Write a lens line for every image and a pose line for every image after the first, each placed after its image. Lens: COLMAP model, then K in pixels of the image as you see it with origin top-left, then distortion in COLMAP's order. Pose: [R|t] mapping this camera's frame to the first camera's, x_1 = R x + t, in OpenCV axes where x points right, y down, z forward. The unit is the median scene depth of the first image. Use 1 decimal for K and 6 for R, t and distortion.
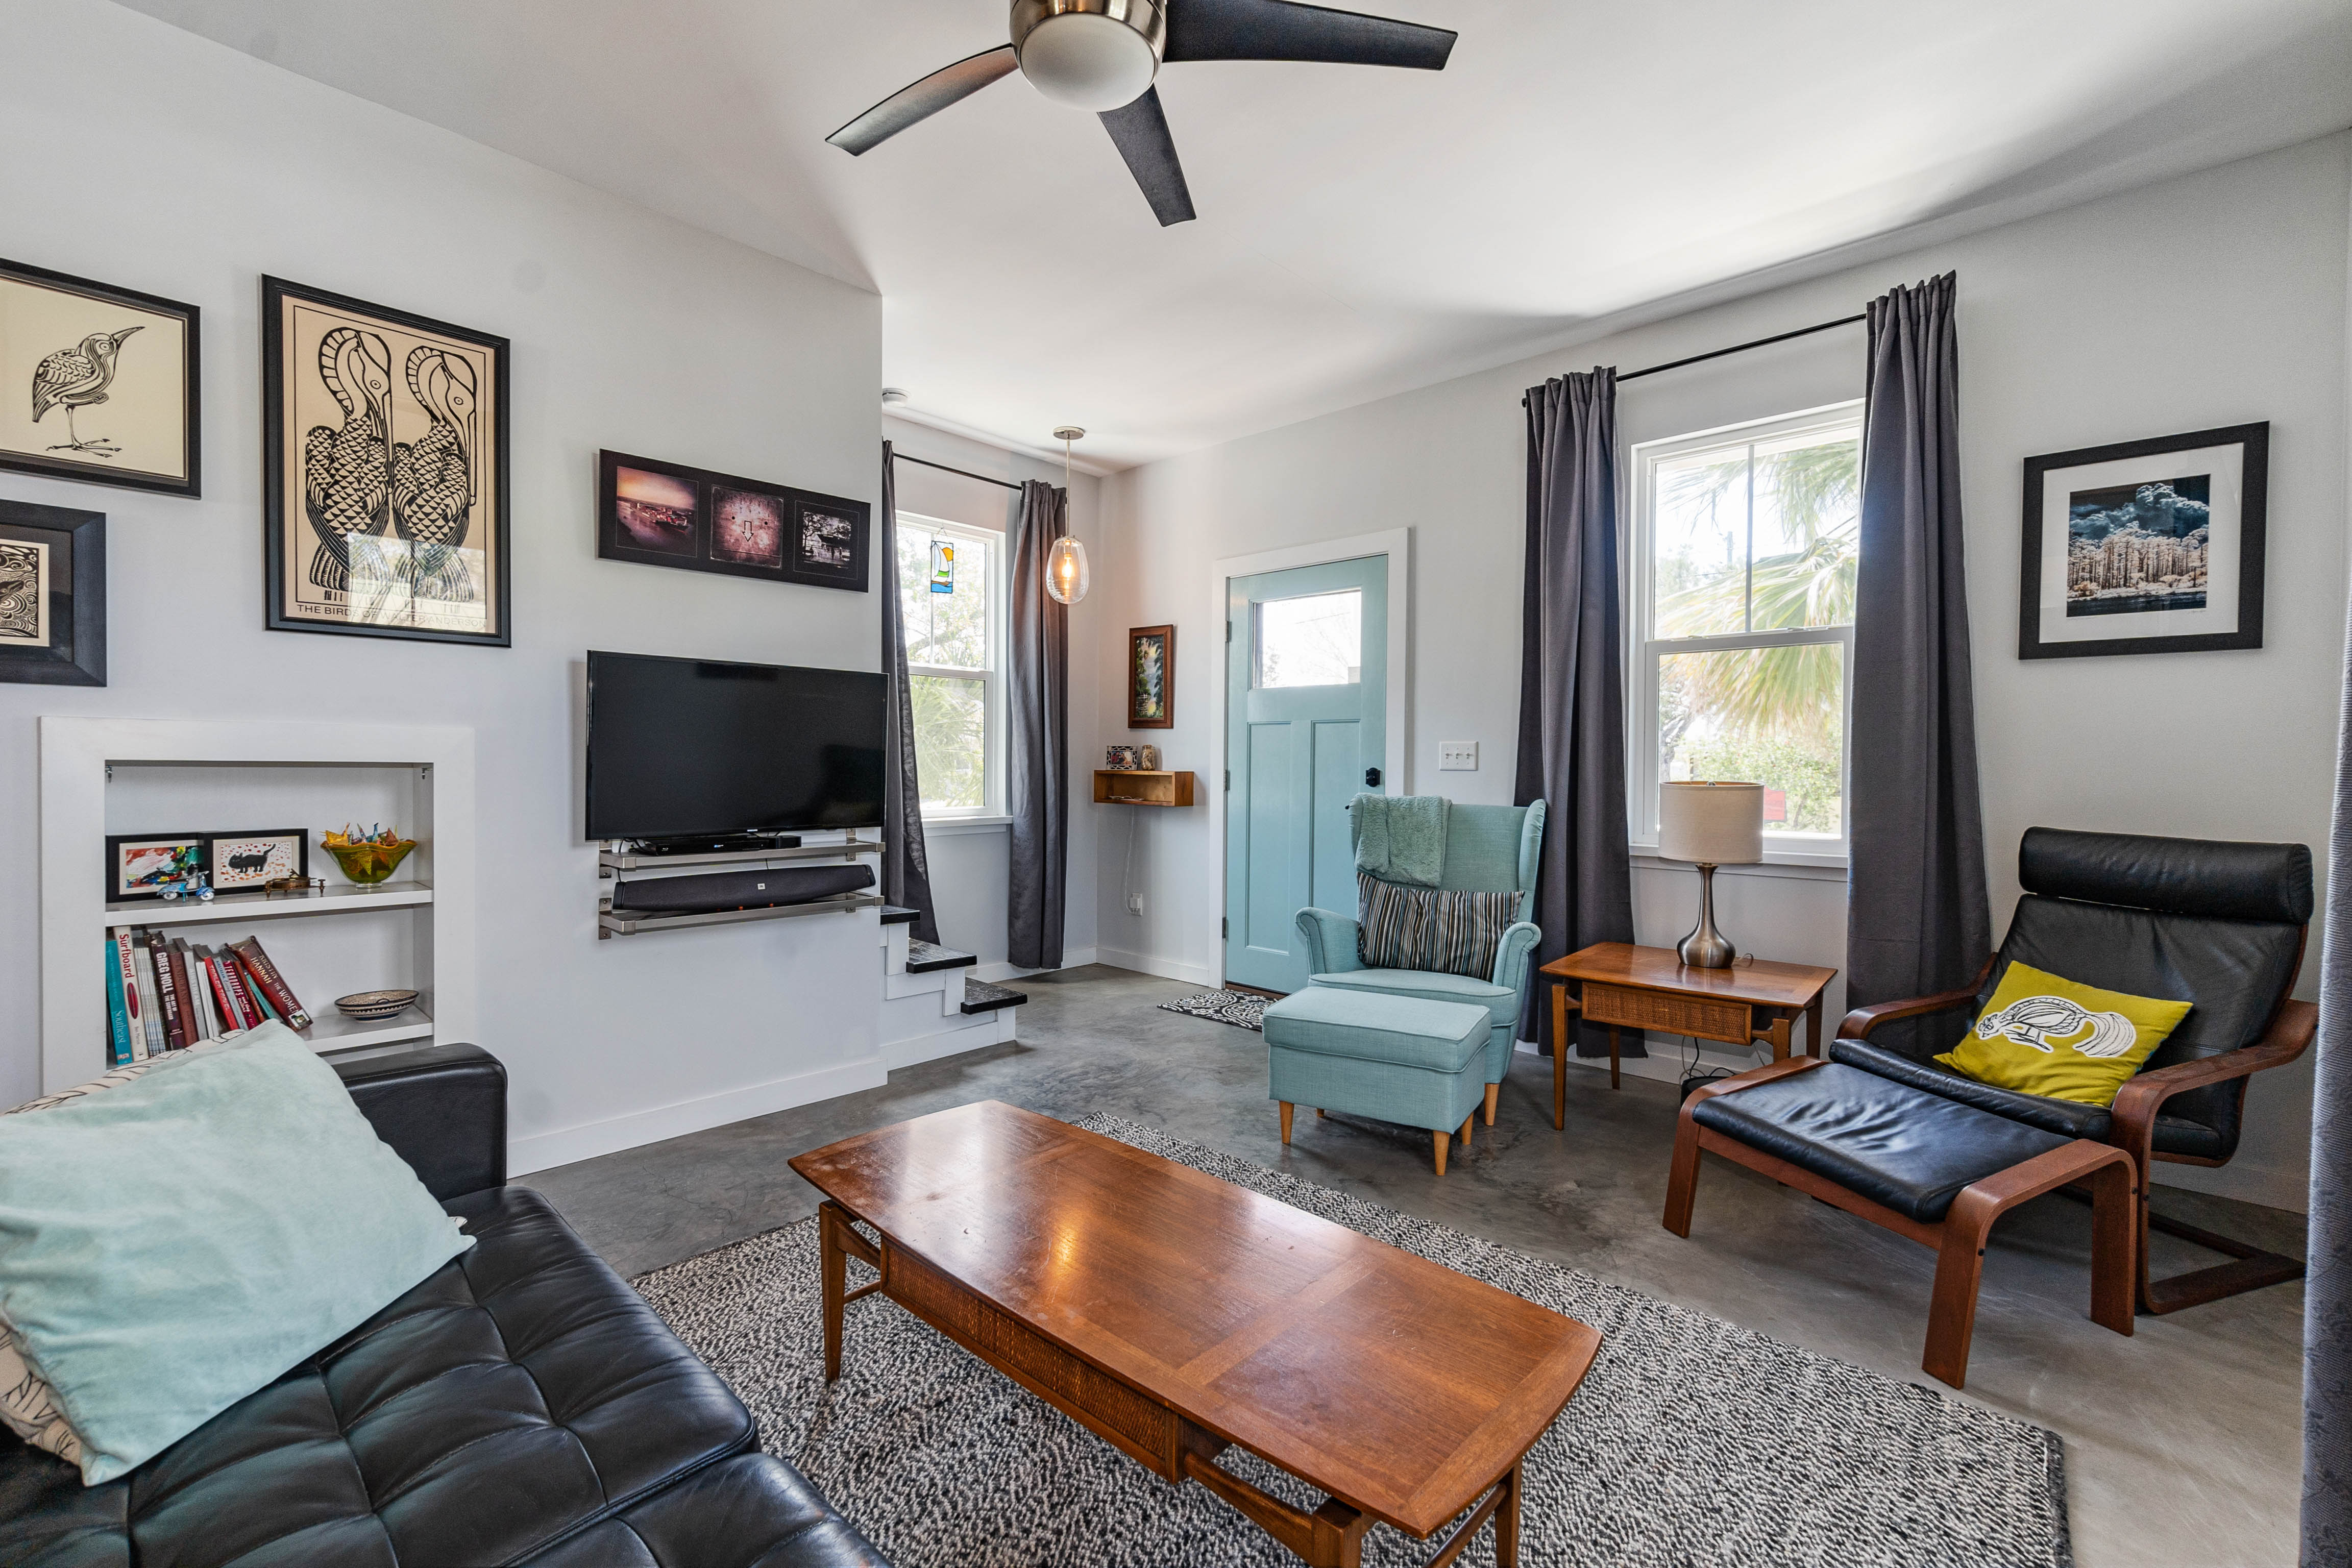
lens RADIAL K [[1012.5, 0, 1167.7], [0, 1012.5, 771.3], [0, 0, 1]] dist [-0.002912, -0.000107]
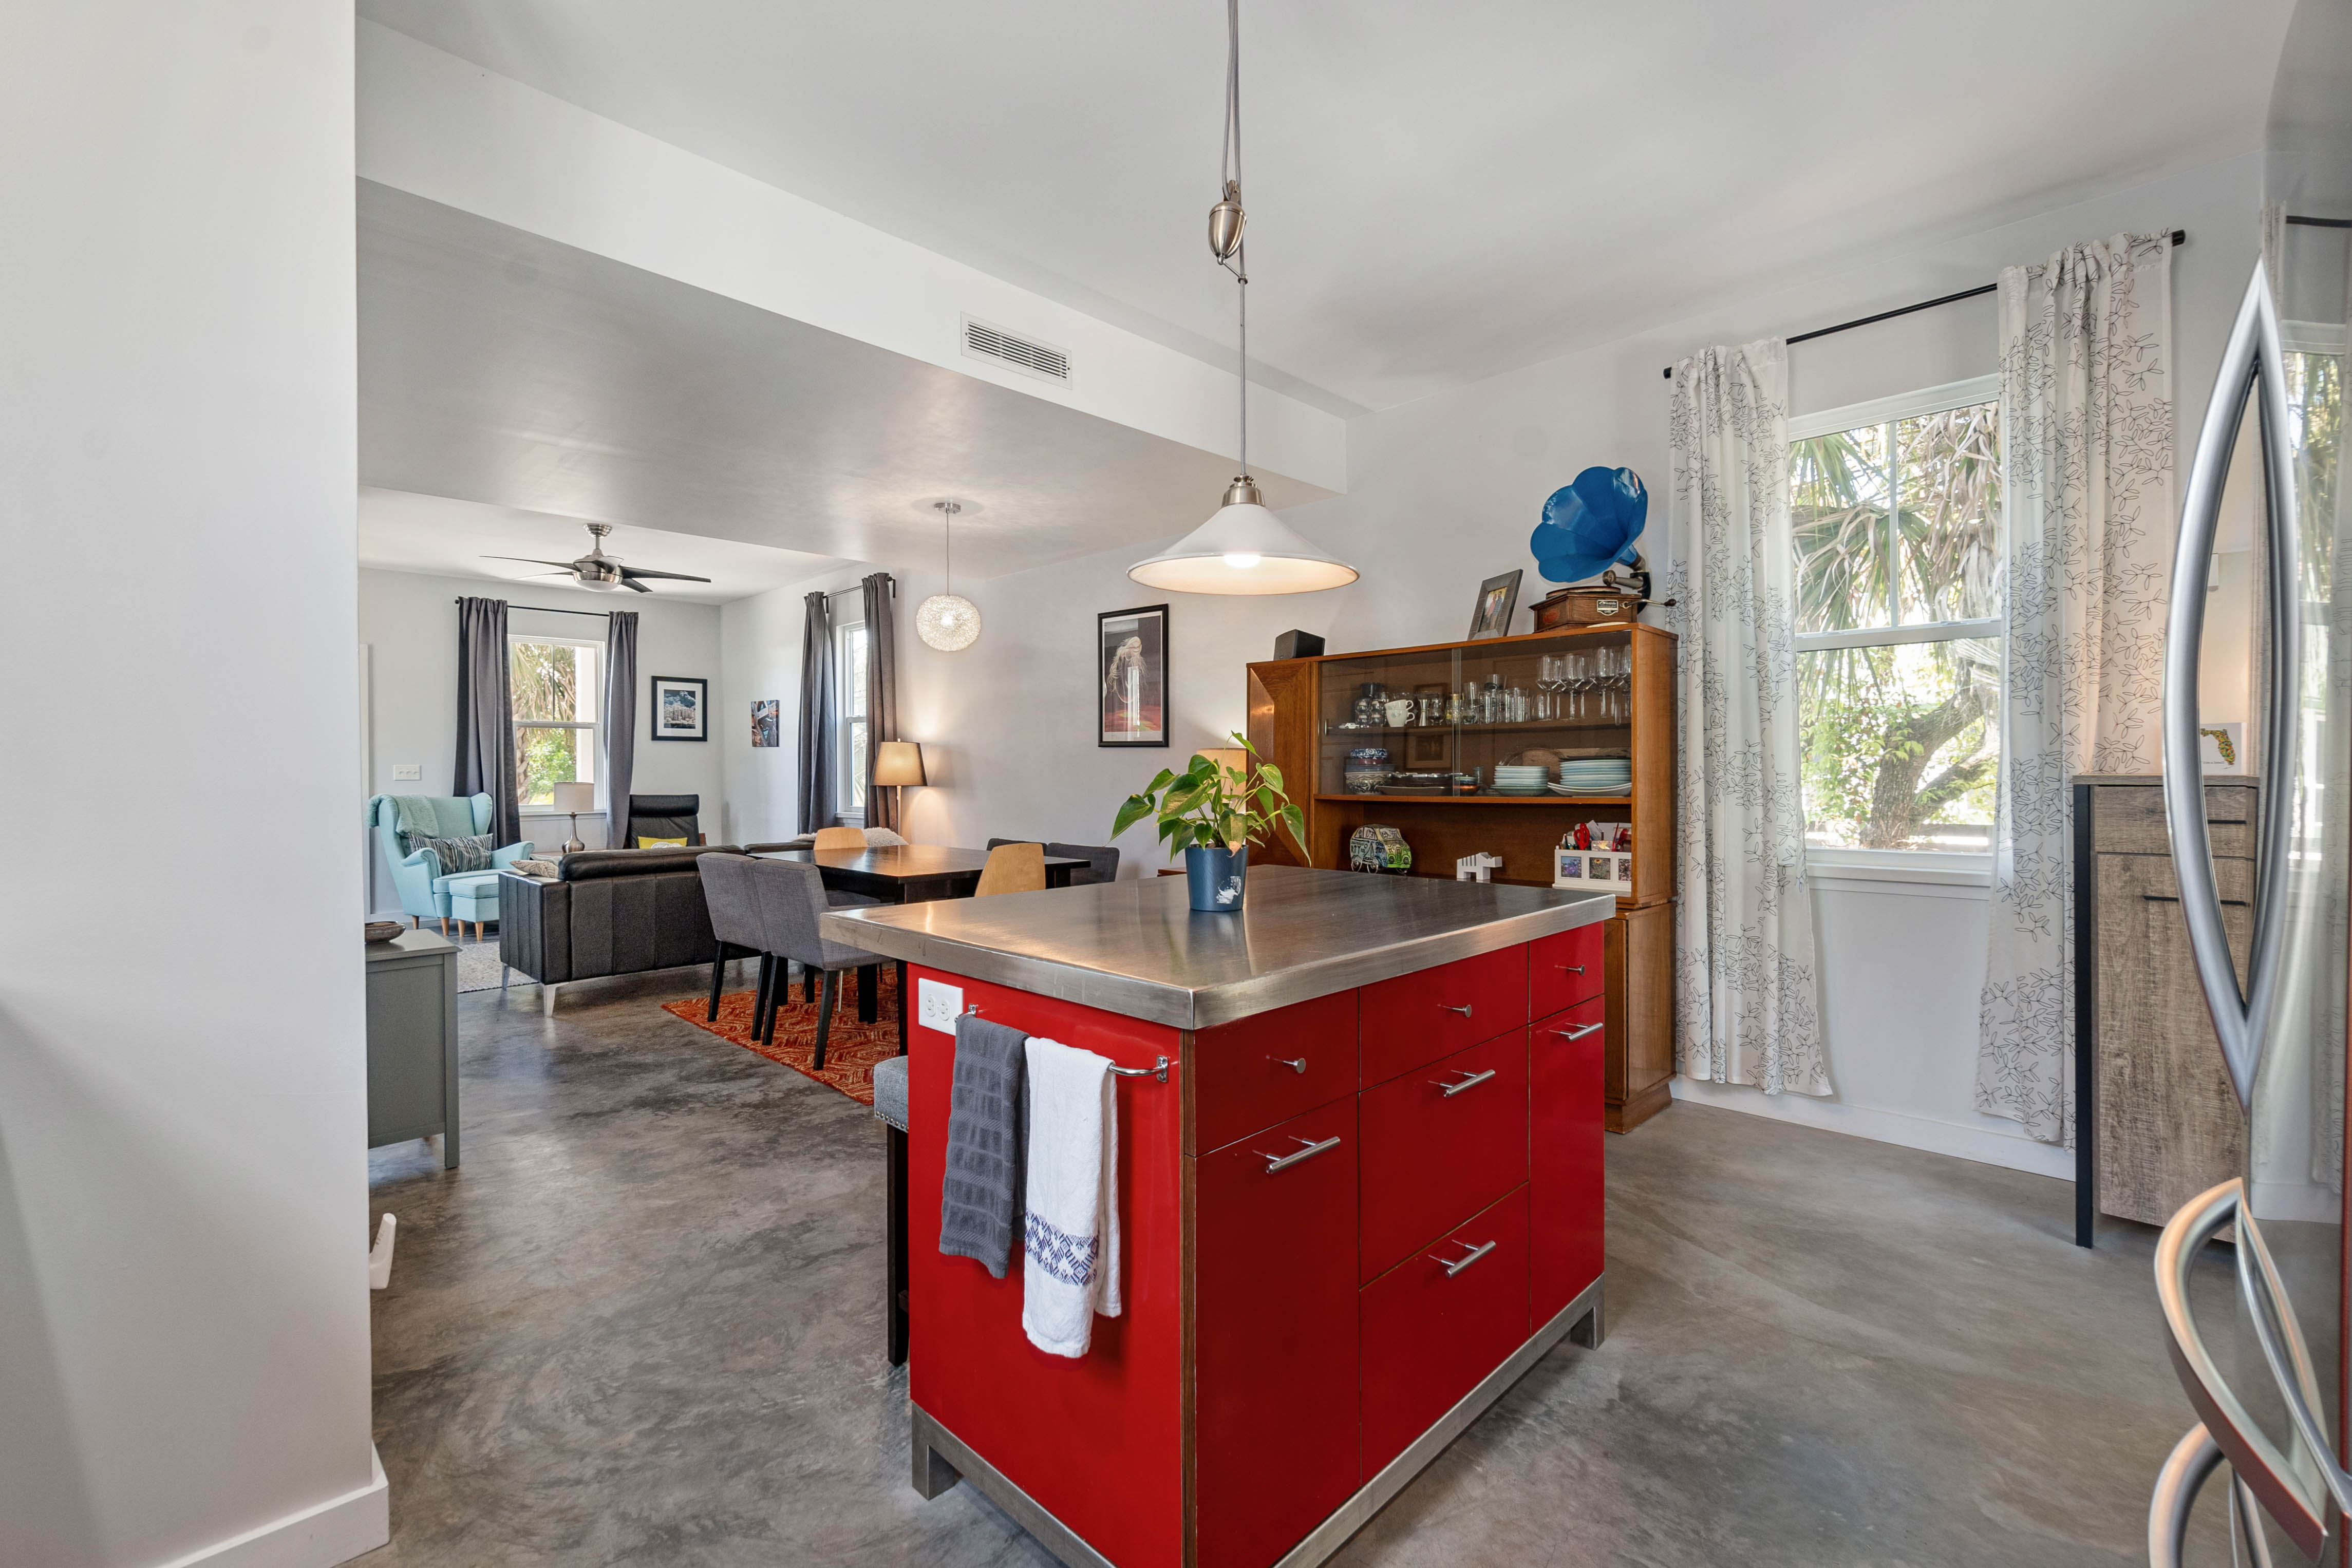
lens RADIAL K [[1012.5, 0, 1167.7], [0, 1012.5, 771.3], [0, 0, 1]] dist [-0.002912, -0.000107]
pose [[0.027877, -0.005724, 0.999595, -2.264739], [0.016203, 0.999855, 0.005274, -0.006885], [-0.999480, 0.016049, 0.027966, -0.681246]]
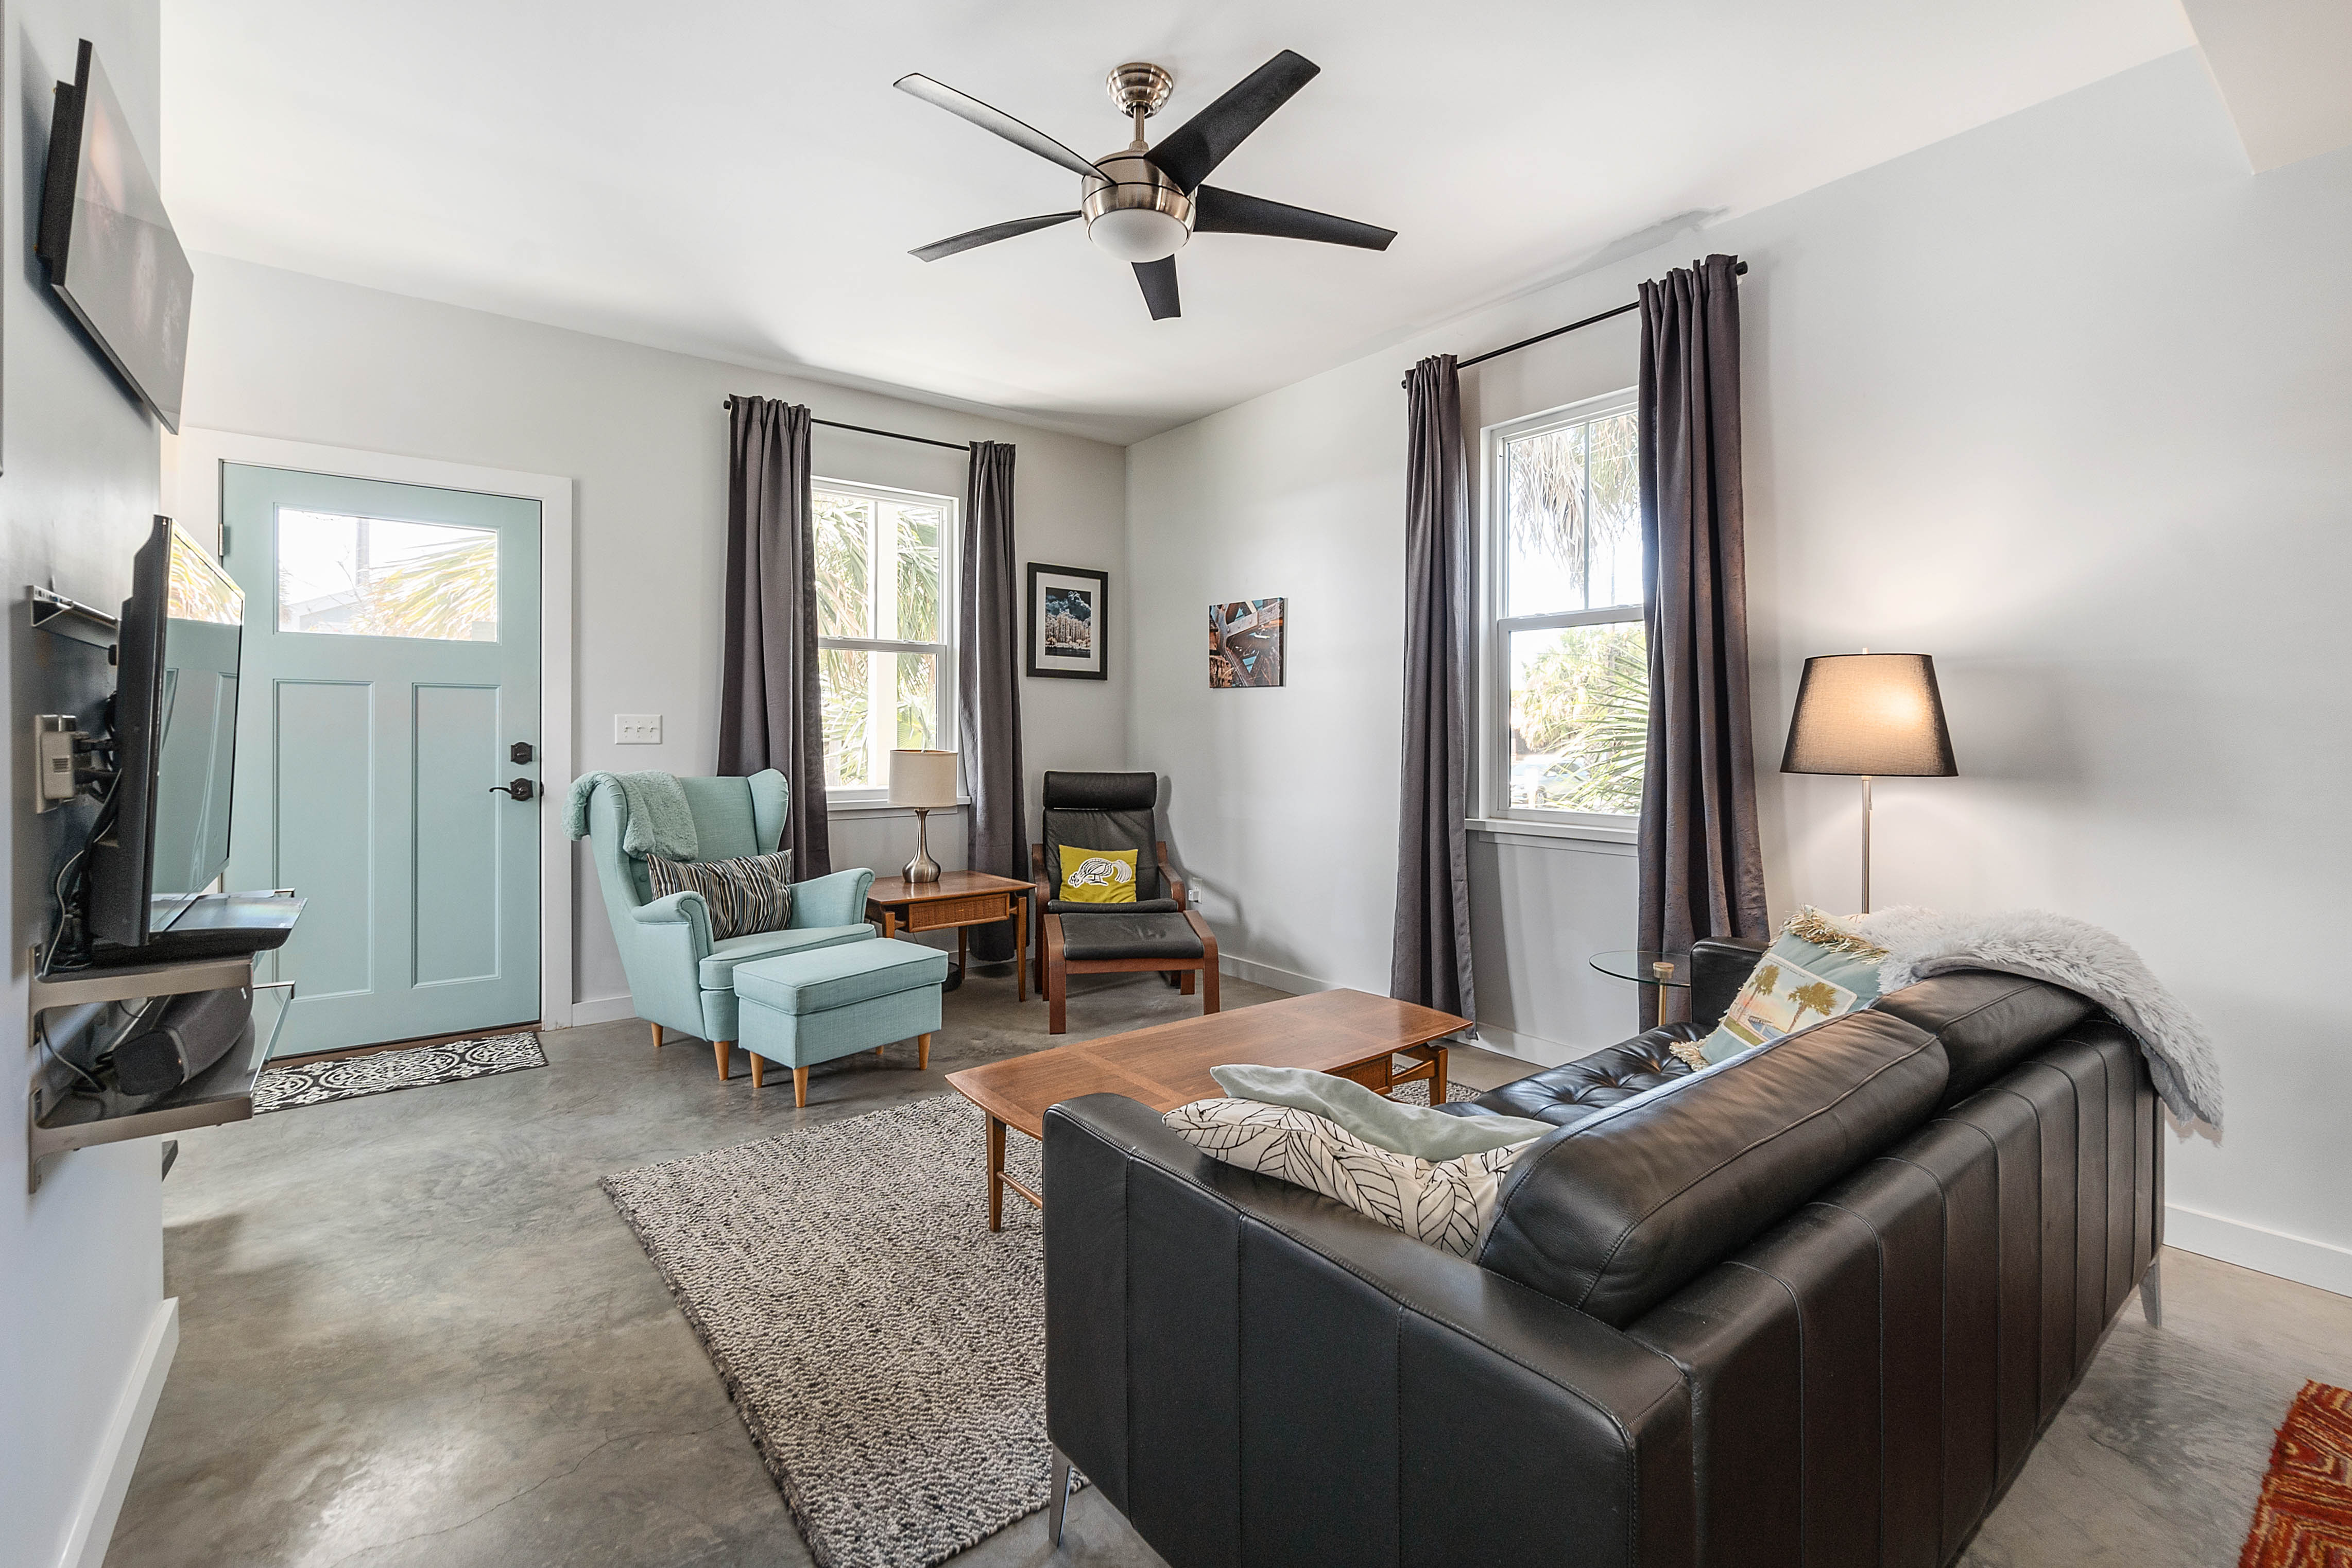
lens RADIAL K [[1031.3, 0, 1177.0], [0, 1031.3, 734.4], [0, 0, 1]] dist [0.004160, 0.000114]
pose [[0.152548, -0.003854, 0.988289, -0.908634], [0.007931, 0.999965, 0.002675, -0.012887], [-0.988264, 0.007430, 0.152574, 0.482087]]
